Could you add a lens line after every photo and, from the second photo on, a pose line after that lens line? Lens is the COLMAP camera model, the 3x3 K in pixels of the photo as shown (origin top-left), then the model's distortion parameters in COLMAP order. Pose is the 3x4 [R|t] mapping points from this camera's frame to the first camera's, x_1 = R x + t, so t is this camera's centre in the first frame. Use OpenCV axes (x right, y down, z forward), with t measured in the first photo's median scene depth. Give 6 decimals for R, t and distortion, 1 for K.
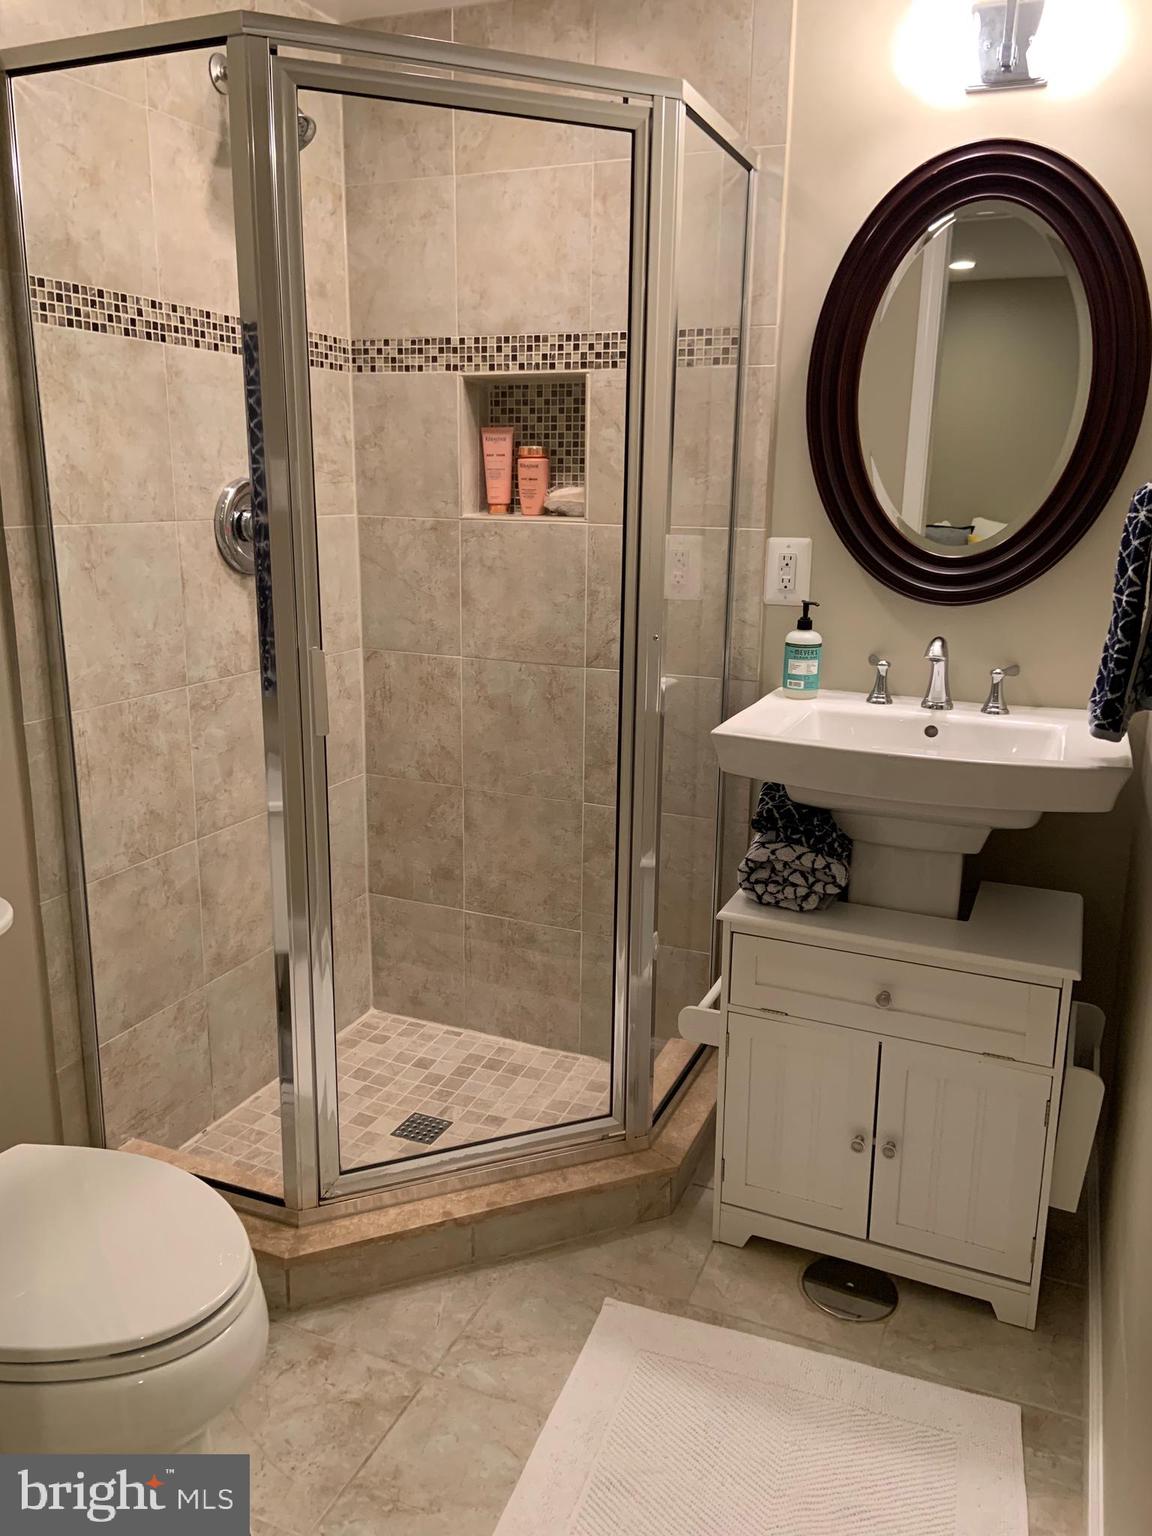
lens RADIAL K [[1164.9, 0, 575.6], [0, 1164.9, 767.5], [0, 0, 1]] dist [0.094050, -0.091602]
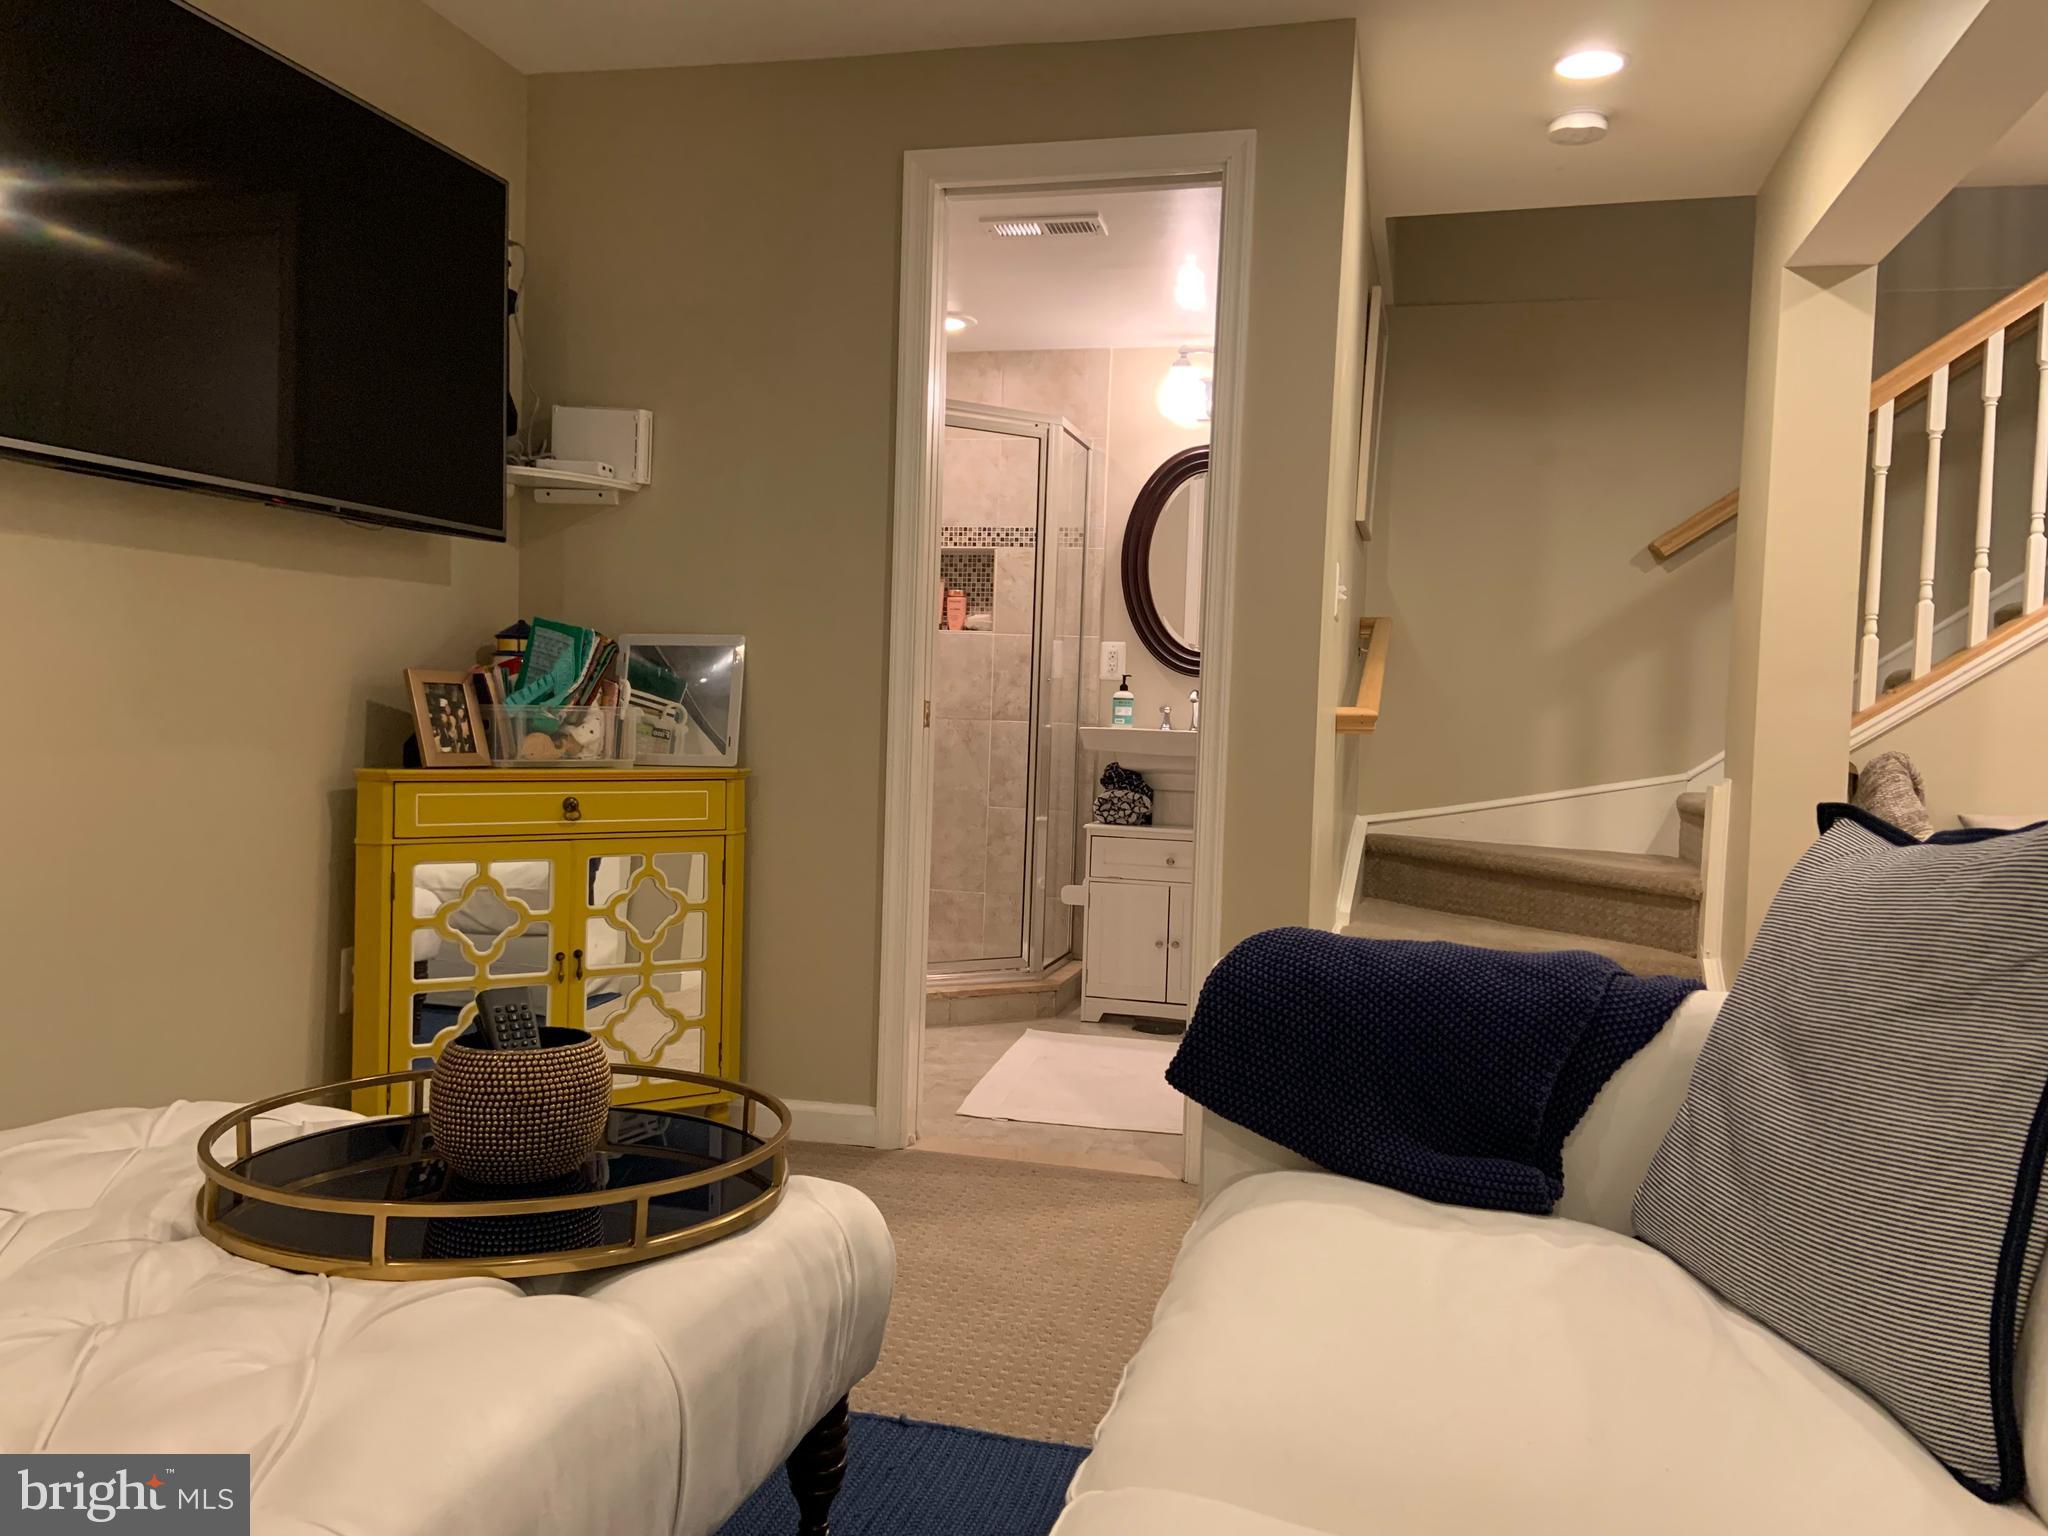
lens RADIAL K [[1553.3, 0, 1023.1], [0, 1553.3, 769.7], [0, 0, 1]] dist [0.094050, -0.091602]
pose [[0.989231, 0.016706, 0.145405, -0.285161], [0.012276, 0.980493, -0.196169, 0.444207], [-0.145846, 0.195842, 0.969729, -1.193172]]
